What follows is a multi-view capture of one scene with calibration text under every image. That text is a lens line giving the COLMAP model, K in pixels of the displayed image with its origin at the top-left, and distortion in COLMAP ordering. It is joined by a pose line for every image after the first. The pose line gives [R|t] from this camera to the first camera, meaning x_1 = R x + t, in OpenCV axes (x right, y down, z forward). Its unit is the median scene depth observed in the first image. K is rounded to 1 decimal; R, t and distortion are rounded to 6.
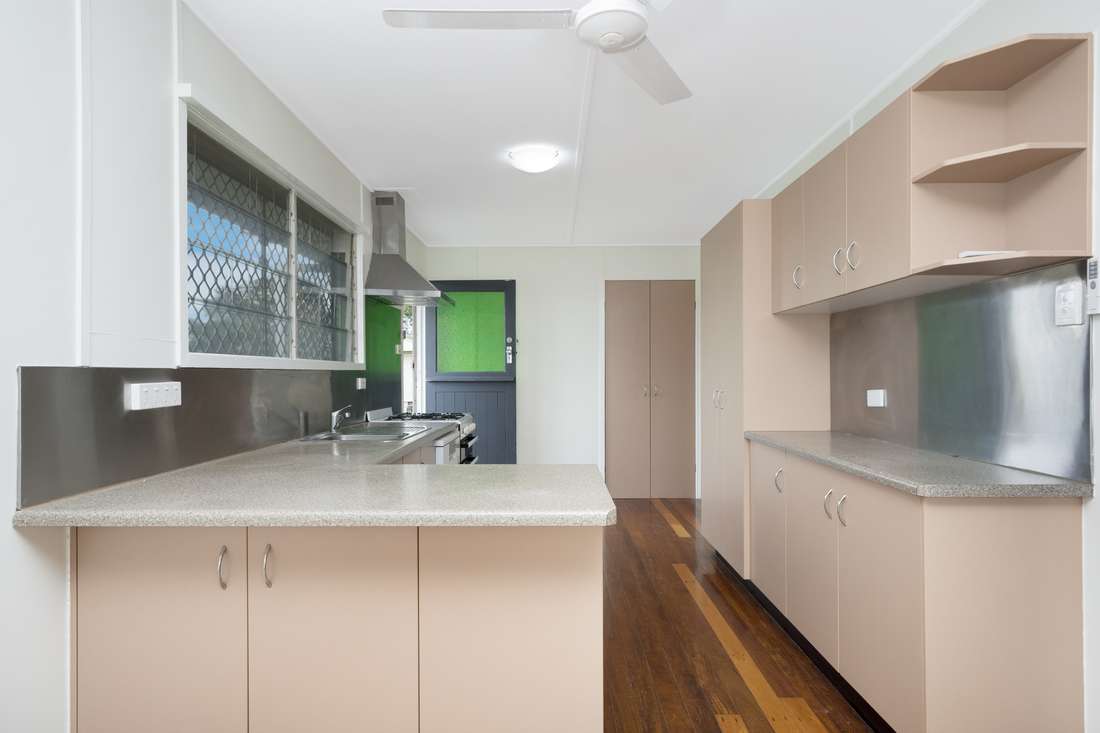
lens RADIAL K [[602.1, 0, 549.9], [0, 602.1, 370.1], [0, 0, 1]] dist [0.000009, -0.000001]
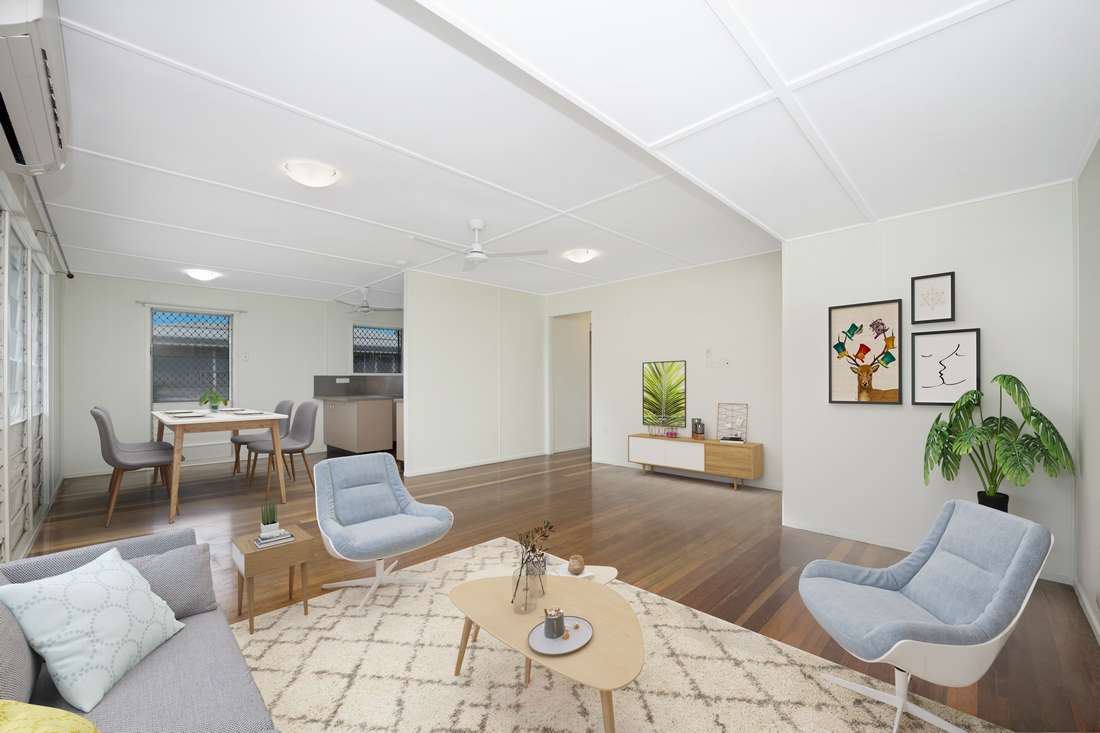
lens RADIAL K [[437.9, 0, 550.0], [0, 437.9, 374.2], [0, 0, 1]] dist [0.000002, 0.000000]
pose [[-0.699557, -0.001513, -0.714576, 0.878513], [0.006201, 0.999947, -0.008187, 0.024221], [0.714550, -0.010158, -0.699510, 4.974312]]
